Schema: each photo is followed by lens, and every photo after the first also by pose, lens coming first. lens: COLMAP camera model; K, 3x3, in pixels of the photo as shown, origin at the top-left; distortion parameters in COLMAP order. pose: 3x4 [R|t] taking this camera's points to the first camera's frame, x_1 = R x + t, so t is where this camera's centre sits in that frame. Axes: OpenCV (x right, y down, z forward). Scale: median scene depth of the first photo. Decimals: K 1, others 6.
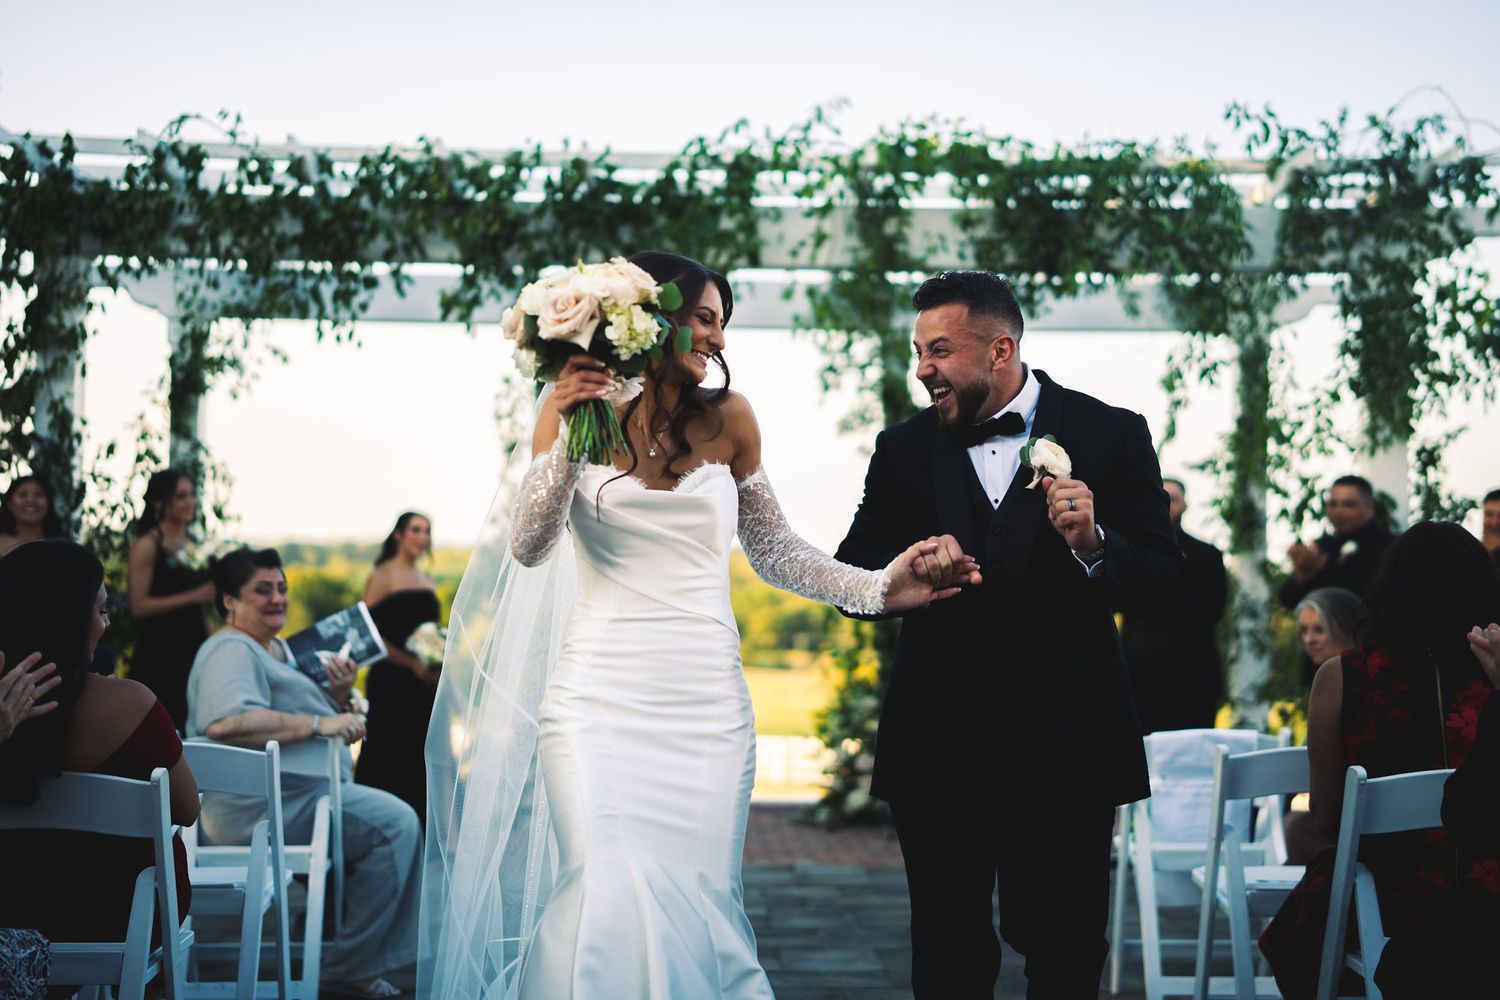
lens RADIAL K [[2163.4, 0, 749.9], [0, 2163.4, 467.9], [0, 0, 1]] dist [0.010311, 1.657347]
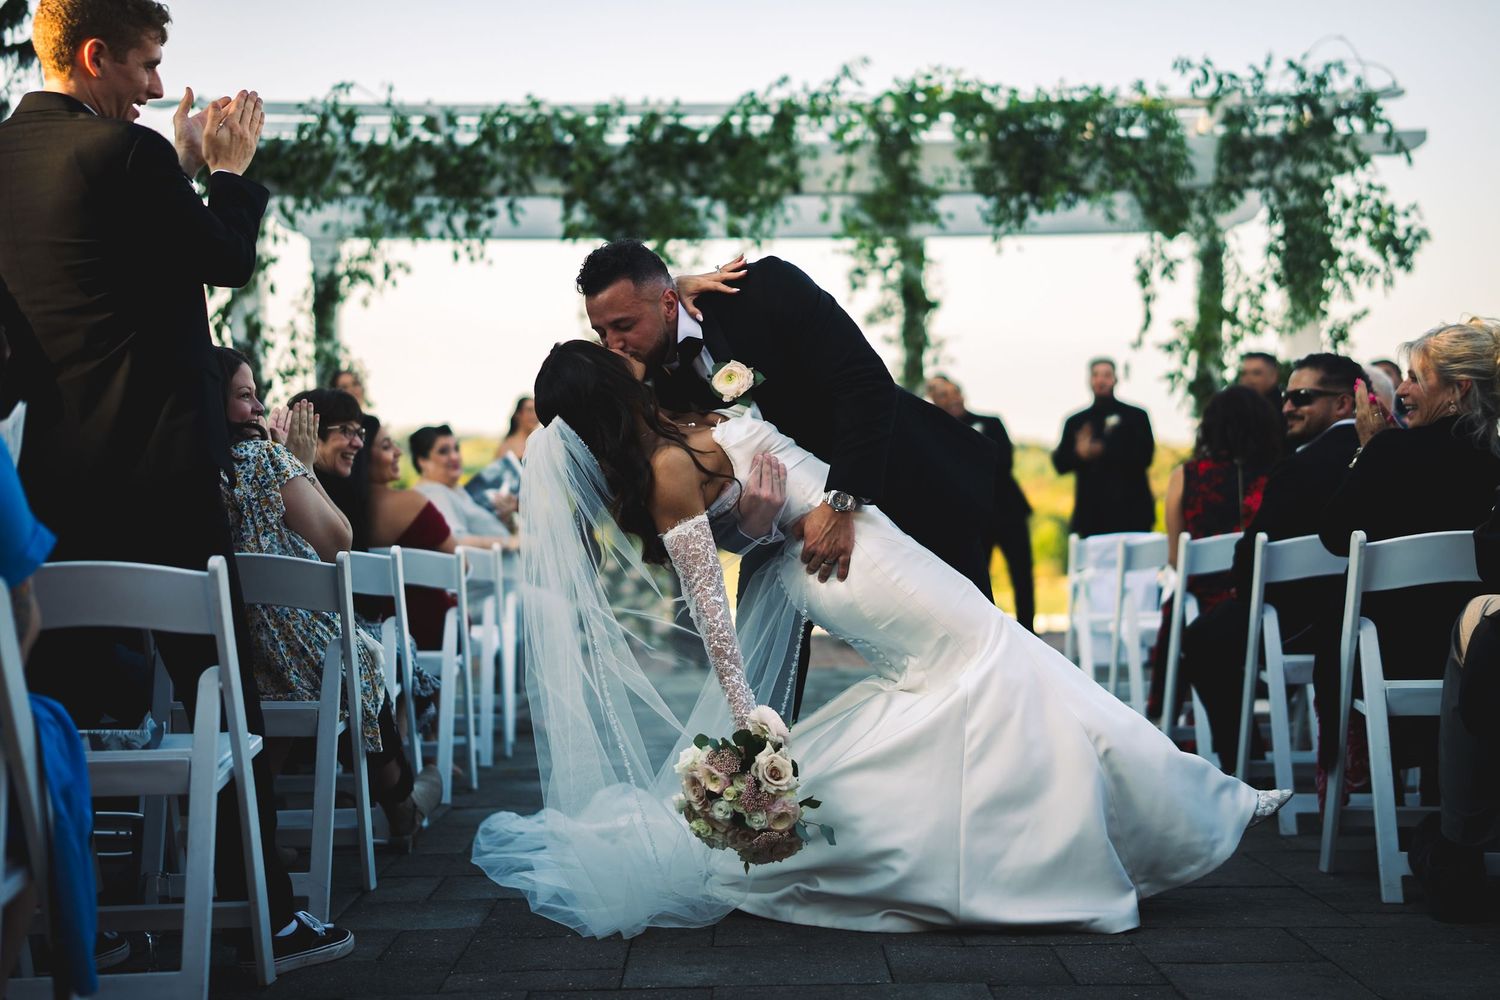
lens RADIAL K [[2163.4, 0, 749.9], [0, 2163.4, 467.9], [0, 0, 1]] dist [0.010311, 1.657347]
pose [[0.999718, -0.019868, -0.013010, -0.011591], [0.020515, 0.998457, 0.051597, -0.000009], [0.011965, -0.051849, 0.998583, -0.256849]]
